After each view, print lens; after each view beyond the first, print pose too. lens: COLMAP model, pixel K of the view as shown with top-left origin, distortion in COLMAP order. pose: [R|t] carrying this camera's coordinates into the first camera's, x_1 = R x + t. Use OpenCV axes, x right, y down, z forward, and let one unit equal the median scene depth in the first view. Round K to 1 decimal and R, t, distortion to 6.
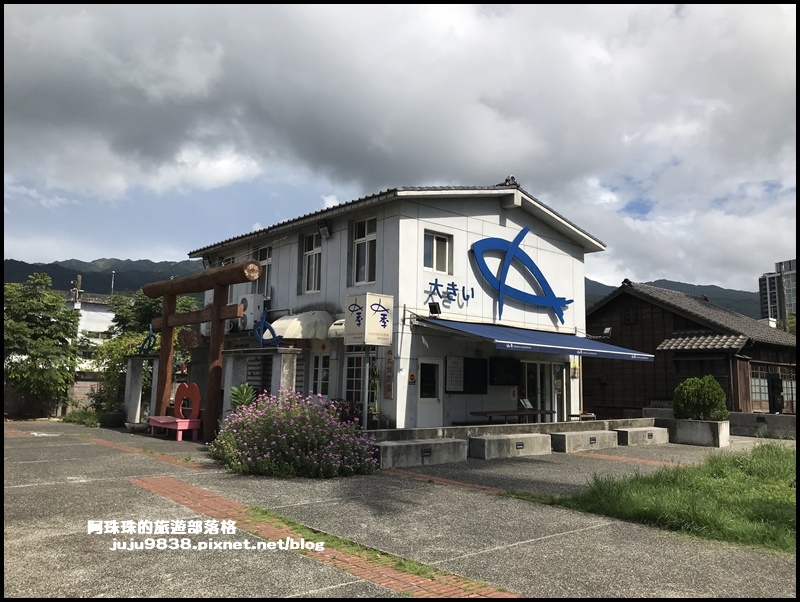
lens RADIAL K [[669.0, 0, 400.0], [0, 669.0, 301.0], [0, 0, 1]] dist [0.063277, -0.008430]
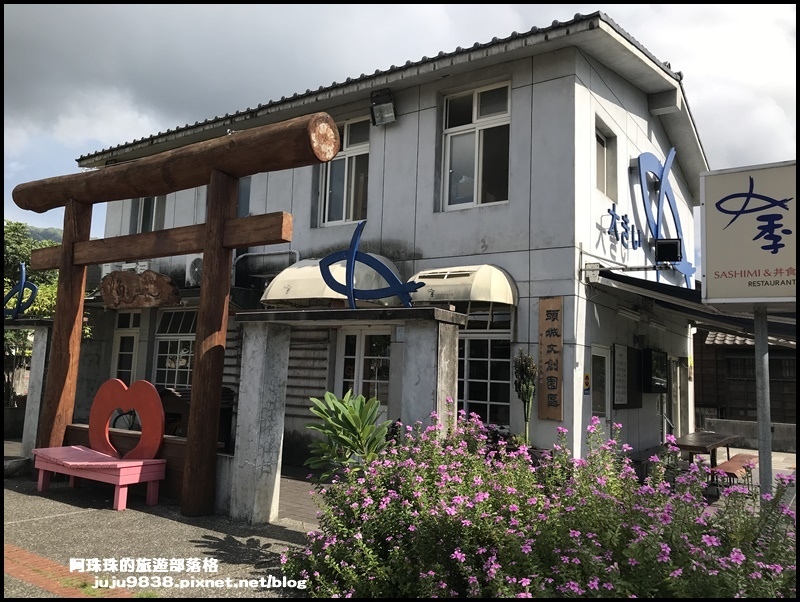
lens RADIAL K [[669.0, 0, 400.0], [0, 669.0, 301.0], [0, 0, 1]] dist [0.063277, -0.008430]
pose [[0.972601, 0.048503, 0.227366, -0.242200], [-0.052775, 0.998525, 0.012744, 0.049969], [-0.226413, -0.024394, 0.973726, 0.494581]]
